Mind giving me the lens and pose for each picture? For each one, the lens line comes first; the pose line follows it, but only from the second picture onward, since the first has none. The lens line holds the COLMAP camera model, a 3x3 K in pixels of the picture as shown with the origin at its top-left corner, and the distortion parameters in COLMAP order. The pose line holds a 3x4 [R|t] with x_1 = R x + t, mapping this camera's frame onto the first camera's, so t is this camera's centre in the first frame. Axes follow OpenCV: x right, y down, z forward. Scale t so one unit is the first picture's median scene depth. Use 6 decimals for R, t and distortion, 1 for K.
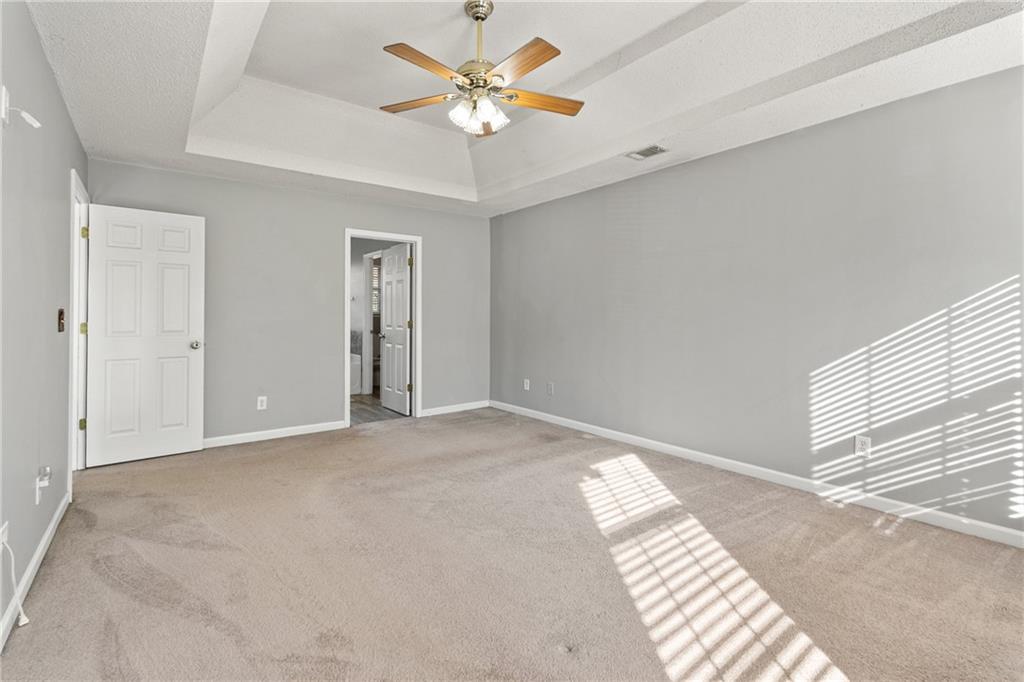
lens RADIAL K [[460.9, 0, 509.2], [0, 460.9, 304.2], [0, 0, 1]] dist [0.002208, -0.000444]
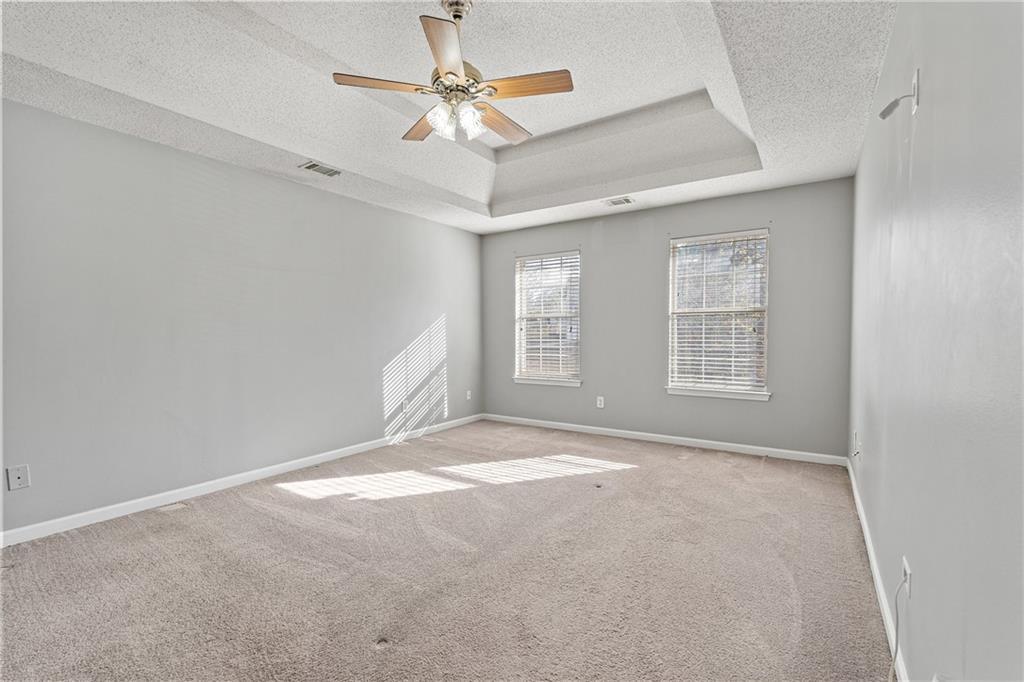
lens RADIAL K [[460.9, 0, 511.3], [0, 460.9, 341.3], [0, 0, 1]] dist [0.002208, -0.000444]
pose [[-0.301204, -0.024981, 0.953233, -1.053387], [-0.021746, 0.999577, 0.019325, 0.021028], [-0.953312, -0.014908, -0.301619, 1.201349]]
